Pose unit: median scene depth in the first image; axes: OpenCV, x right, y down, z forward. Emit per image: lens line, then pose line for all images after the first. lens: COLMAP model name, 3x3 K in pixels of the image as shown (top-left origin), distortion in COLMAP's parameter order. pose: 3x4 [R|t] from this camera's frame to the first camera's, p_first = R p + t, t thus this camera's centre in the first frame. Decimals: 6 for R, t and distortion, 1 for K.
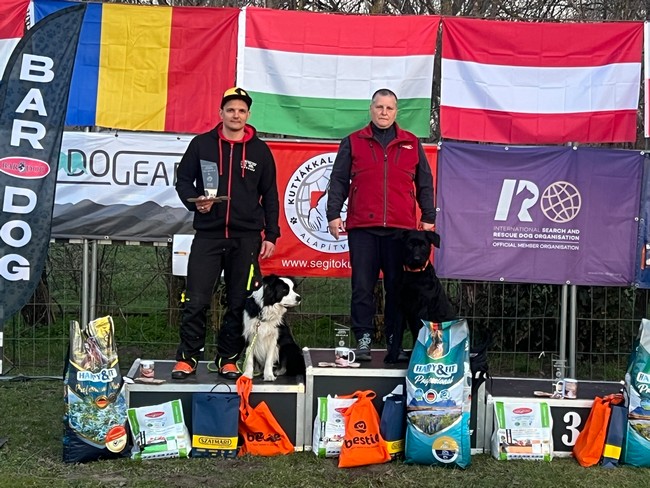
lens RADIAL K [[1413.4, 0, 352.6], [0, 1413.4, 246.7], [0, 0, 1]] dist [0.164944, 0.000000]
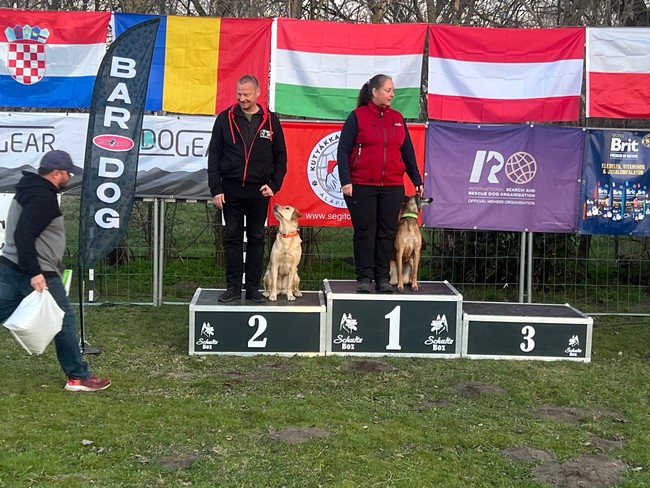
lens RADIAL K [[1223.2, 0, 331.2], [0, 1223.2, 252.2], [0, 0, 1]] dist [0.173618, 0.000000]
pose [[0.999927, -0.003349, -0.011579, -0.013653], [0.003714, 0.999492, 0.031651, 0.009234], [0.011467, -0.031692, 0.999432, -0.126856]]
